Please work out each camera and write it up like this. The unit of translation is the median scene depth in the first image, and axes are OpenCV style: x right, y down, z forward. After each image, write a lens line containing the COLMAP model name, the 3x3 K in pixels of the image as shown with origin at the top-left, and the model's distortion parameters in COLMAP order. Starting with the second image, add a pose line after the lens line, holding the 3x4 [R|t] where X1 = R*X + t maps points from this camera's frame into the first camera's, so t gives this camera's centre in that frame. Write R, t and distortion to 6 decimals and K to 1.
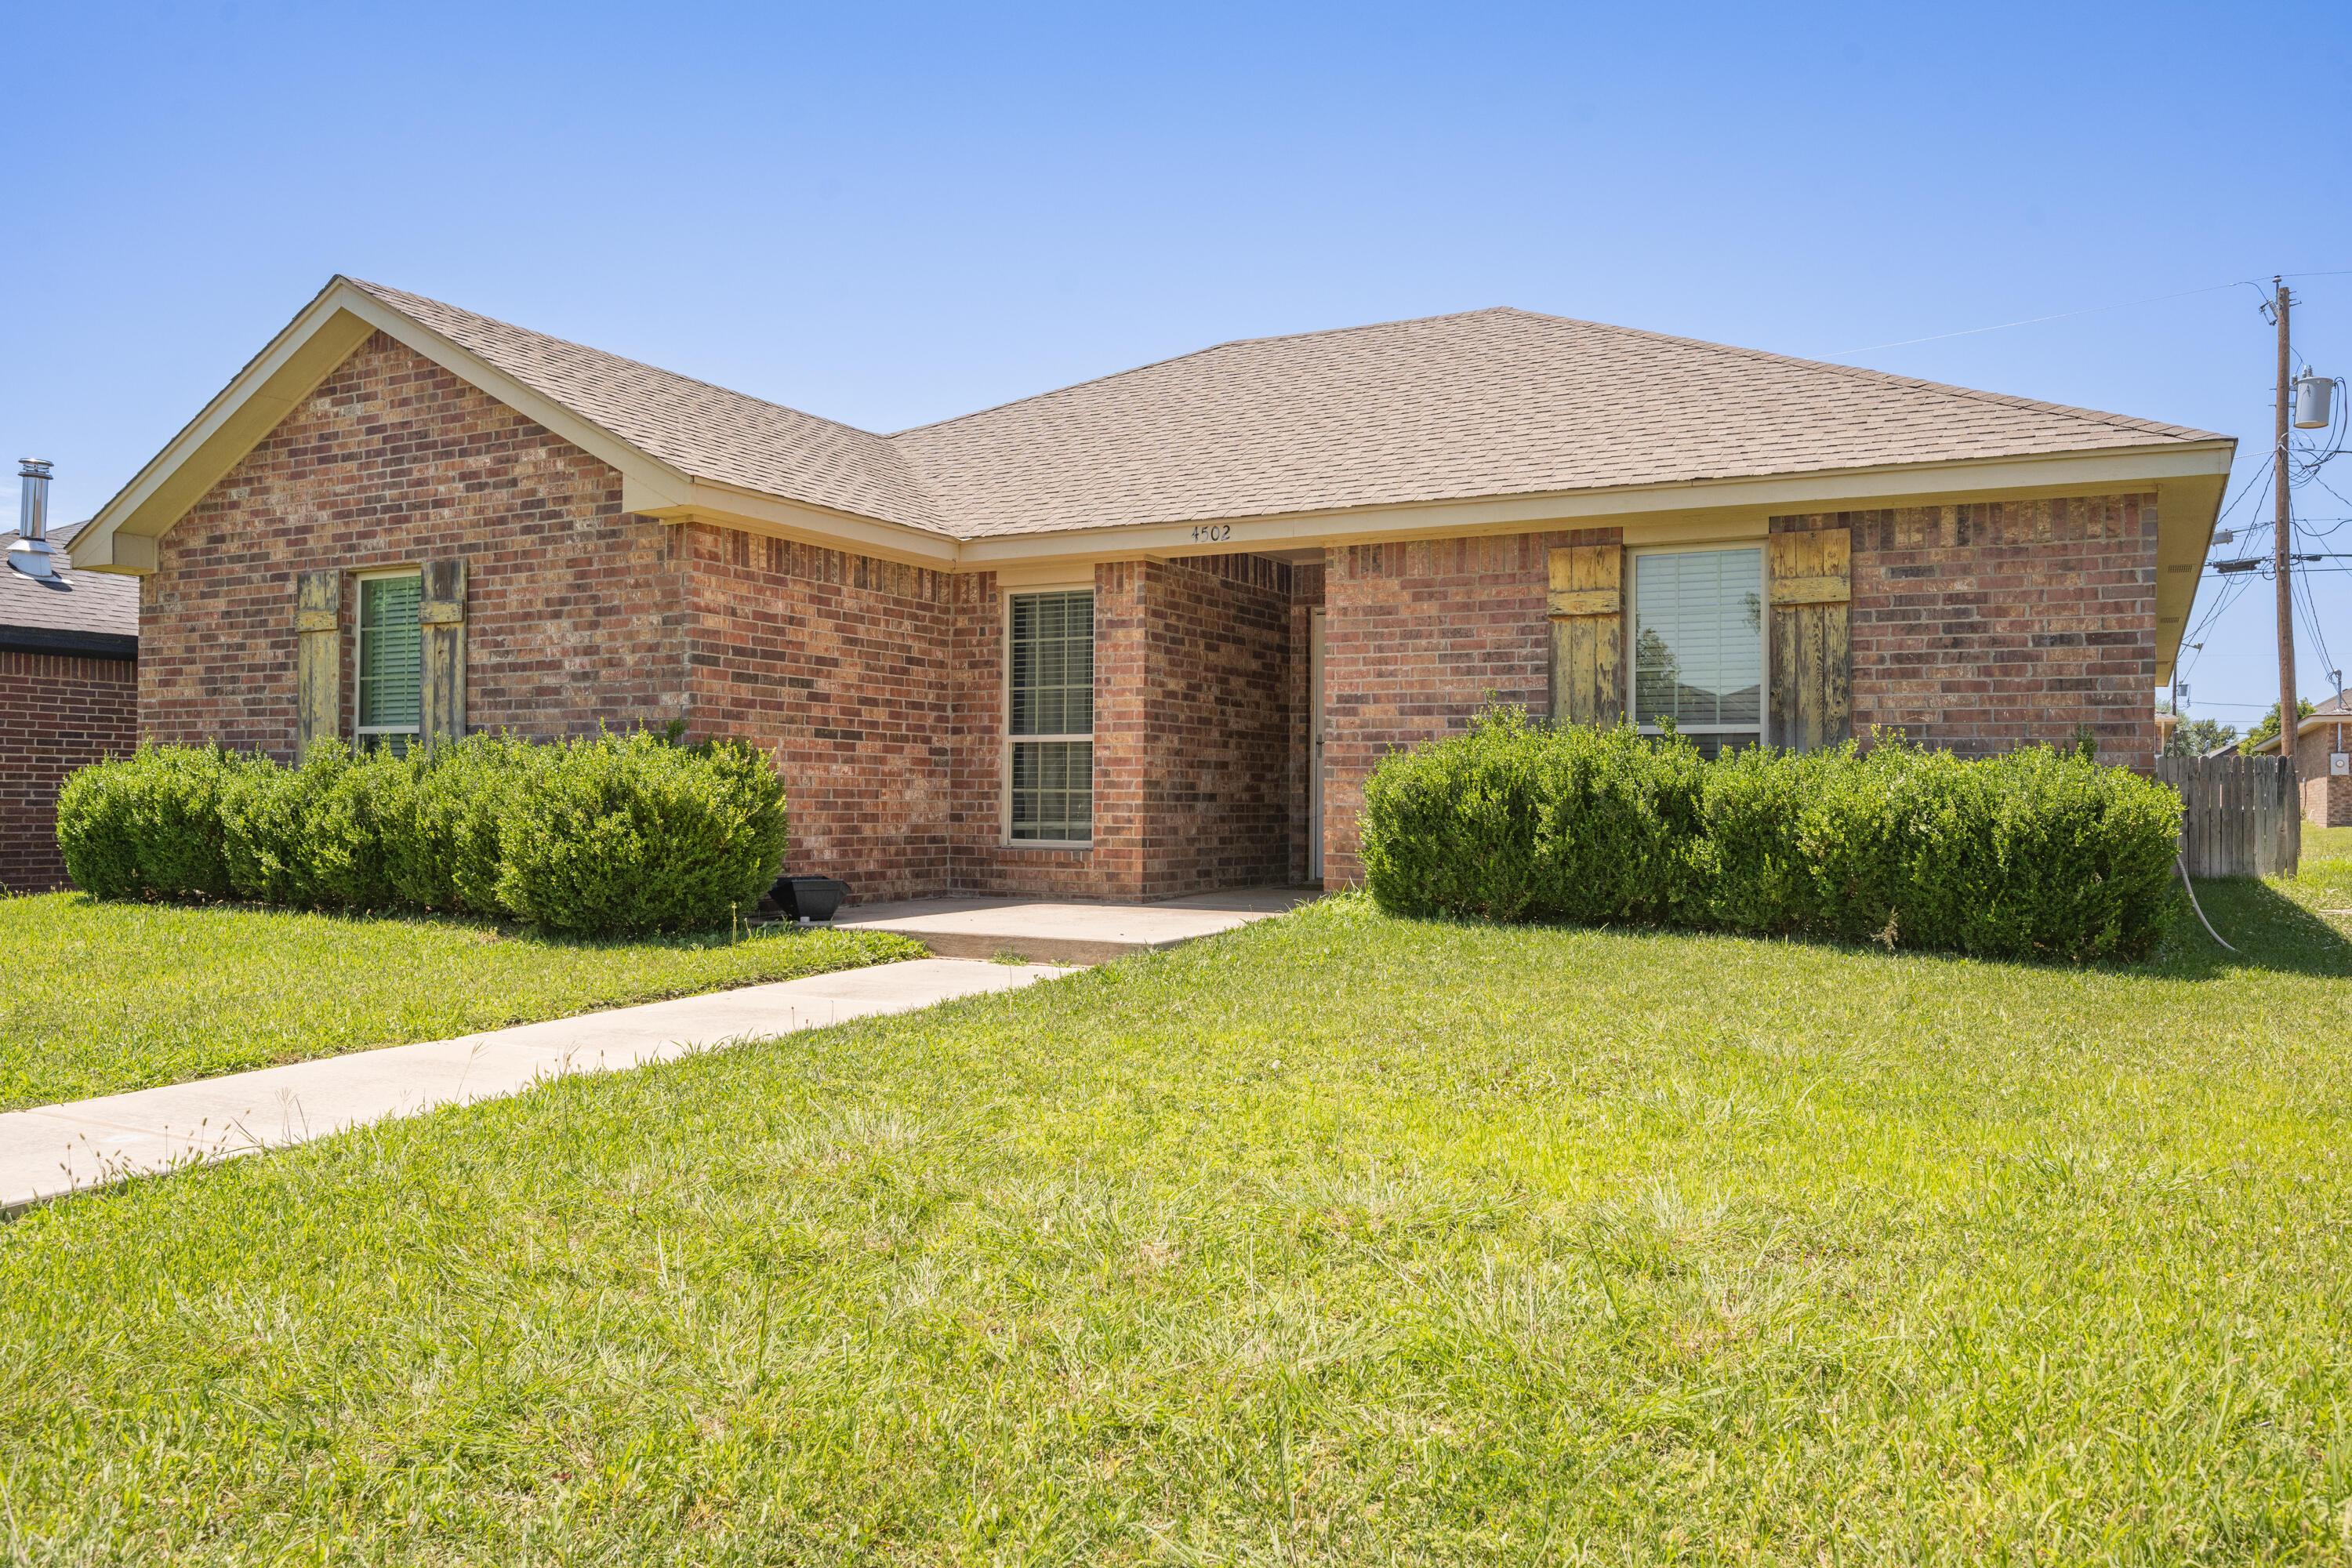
lens RADIAL K [[1721.9, 0, 1173.6], [0, 1721.9, 775.7], [0, 0, 1]] dist [0.011946, -0.001038]
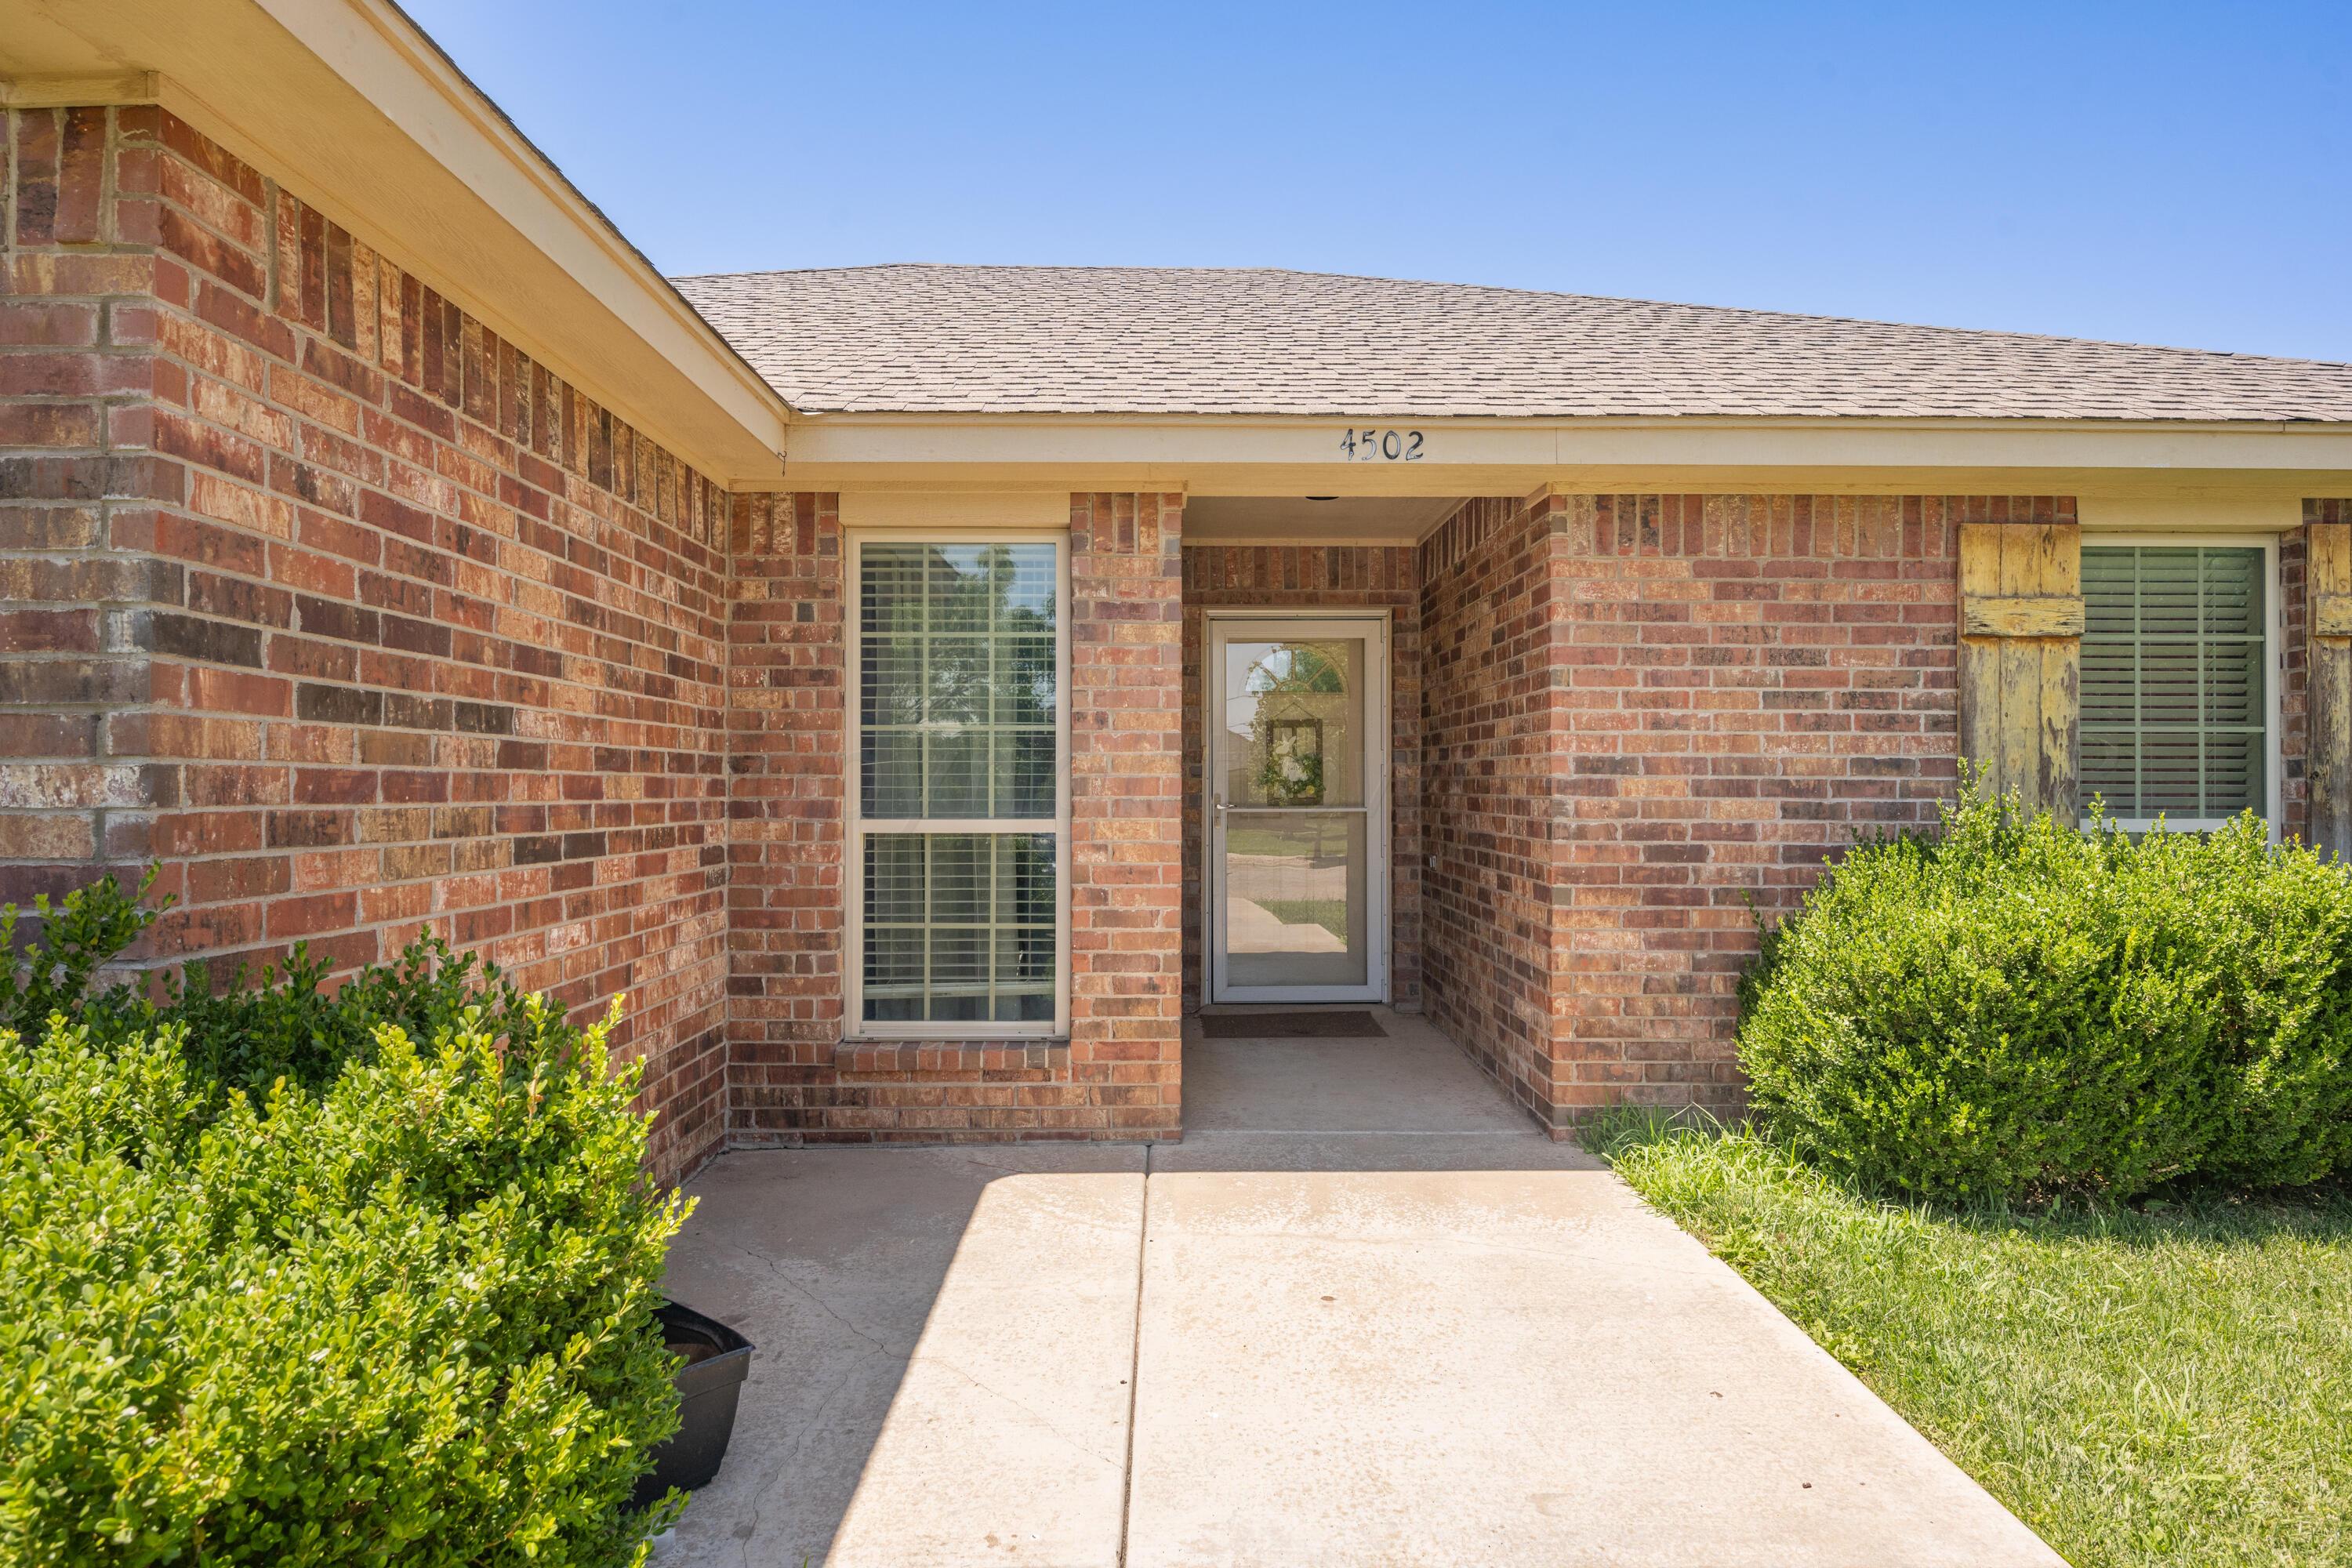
lens RADIAL K [[1257.7, 0, 1174.4], [0, 1257.7, 774.4], [0, 0, 1]] dist [-0.001894, -0.000955]
pose [[0.868807, -0.003642, 0.495137, -0.223540], [-0.000934, 0.999959, 0.008993, -0.045069], [-0.495150, -0.008276, 0.868768, 0.709023]]
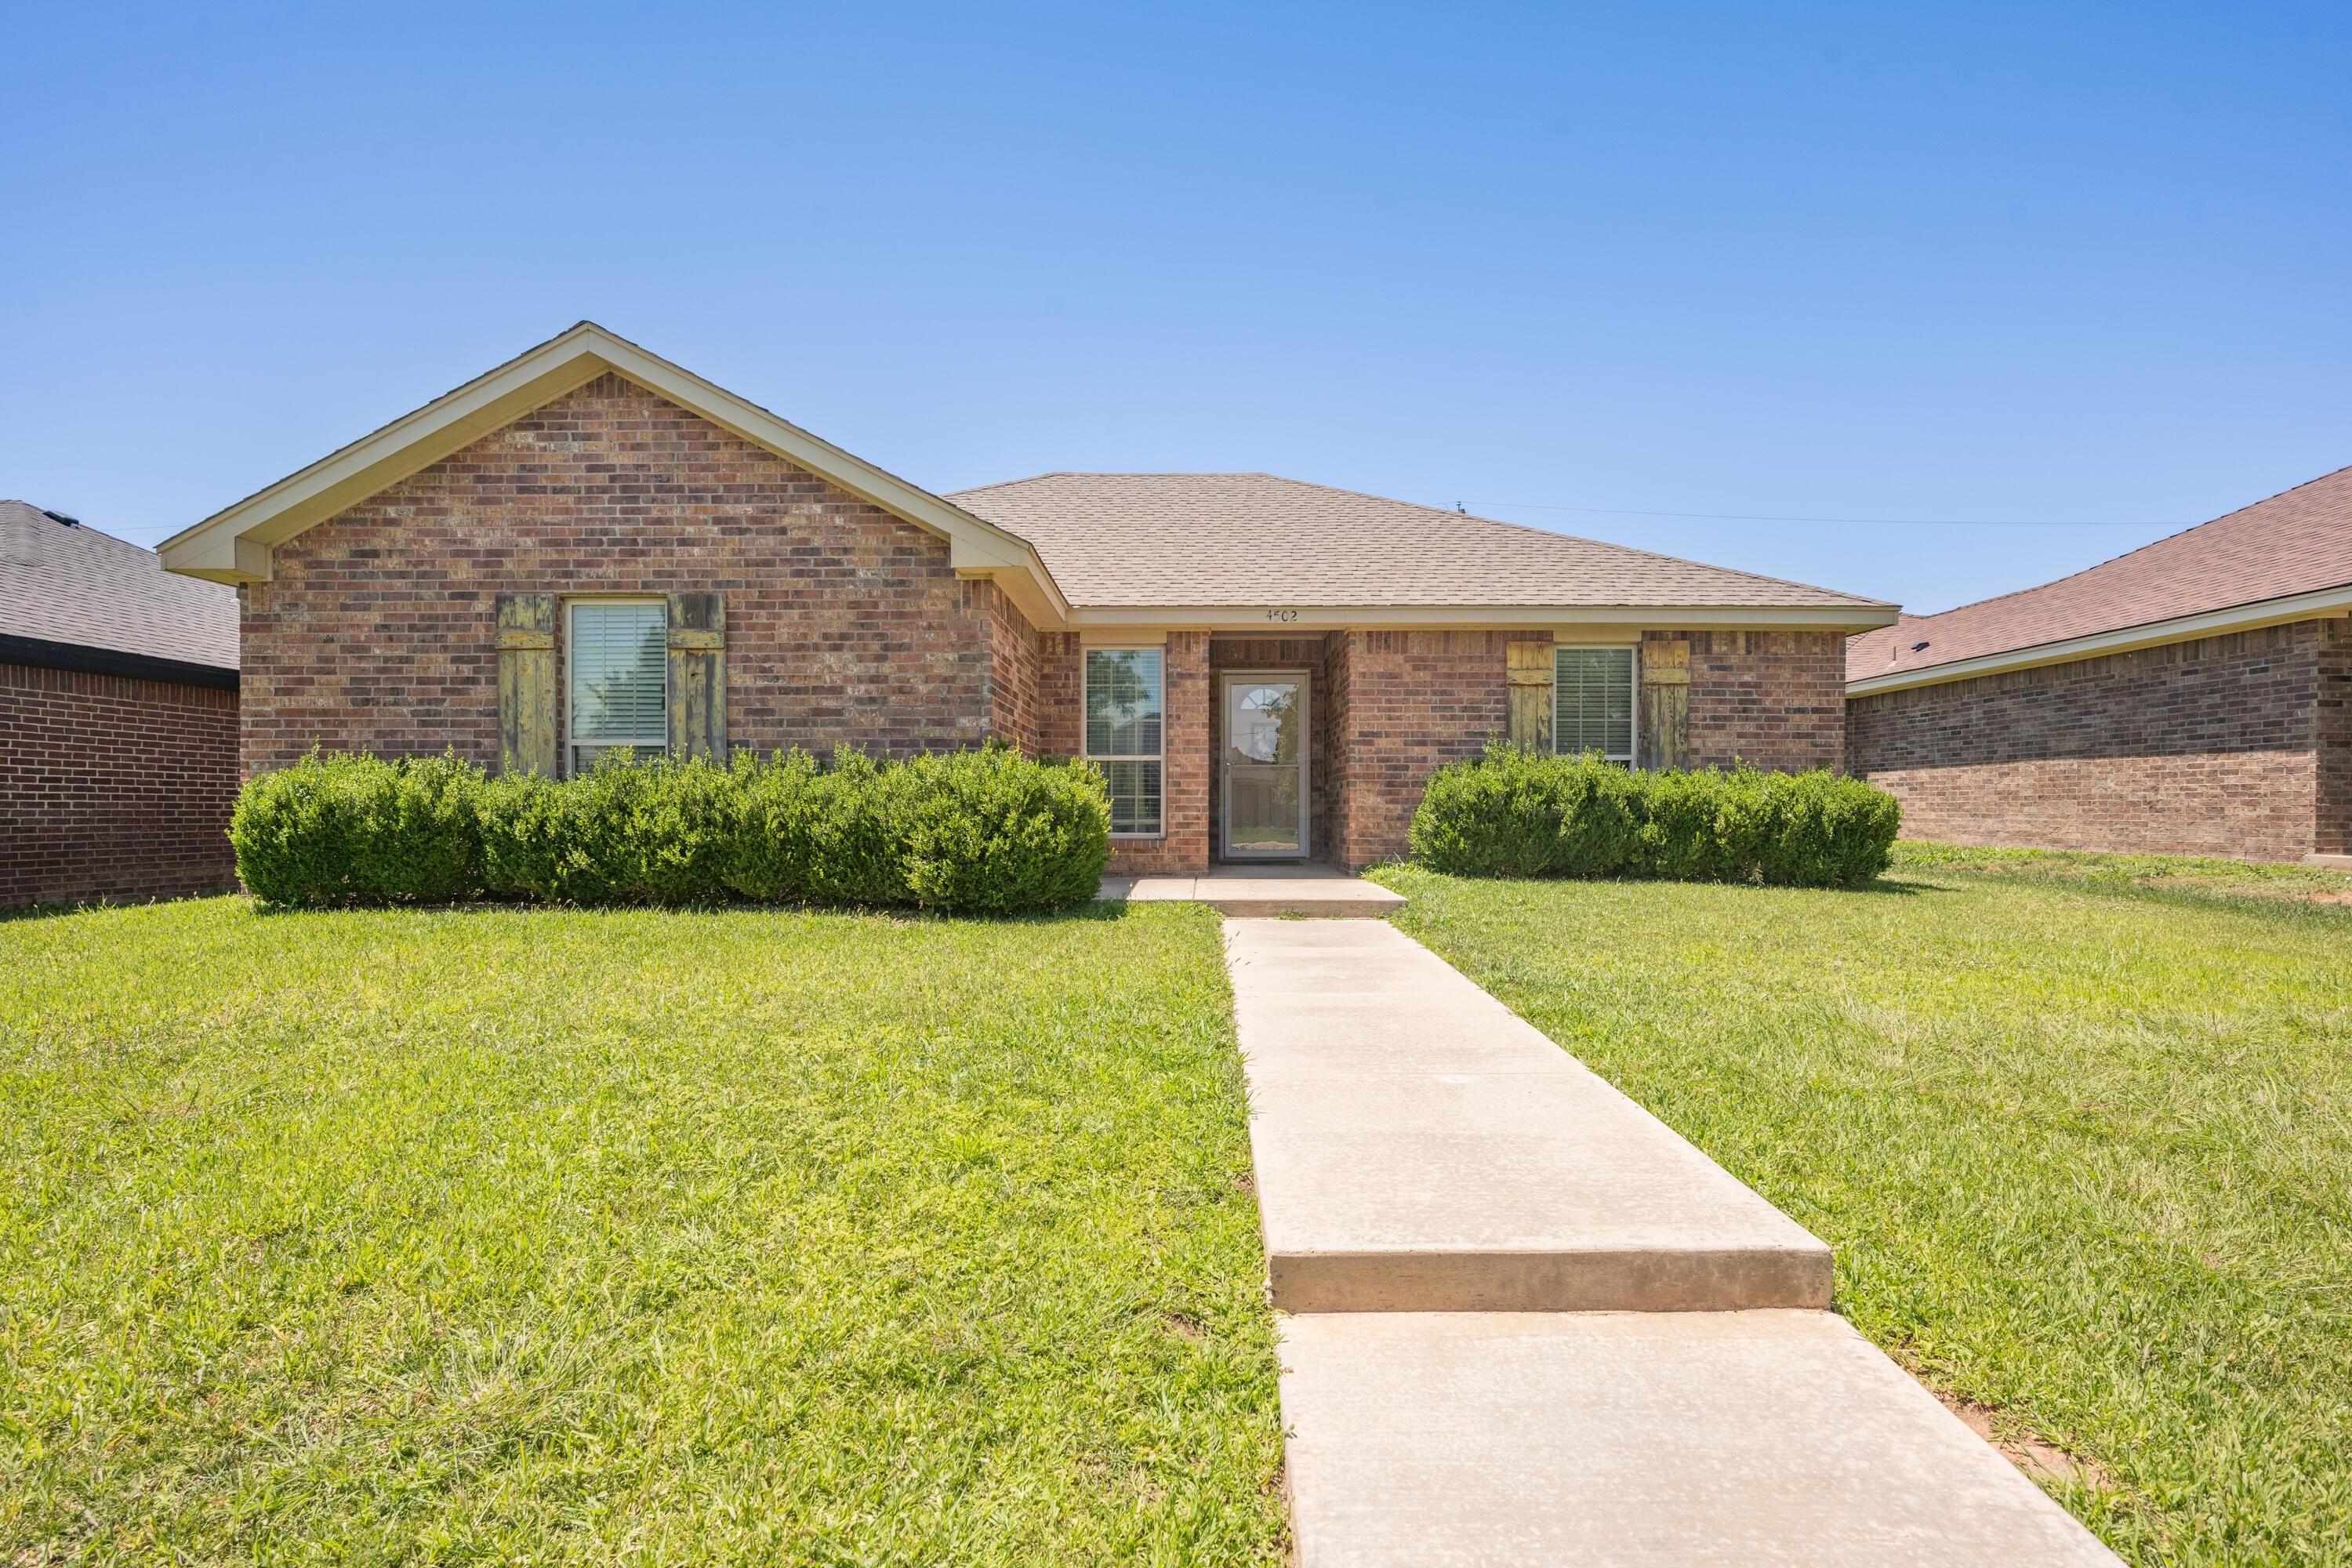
lens RADIAL K [[1189.0, 0, 1167.7], [0, 1189.0, 822.2], [0, 0, 1]] dist [0.004400, -0.000013]
pose [[0.885360, -0.011861, 0.464754, -0.528727], [-0.000581, 0.999645, 0.026620, 0.004223], [-0.464905, -0.023838, 0.885039, 0.168570]]
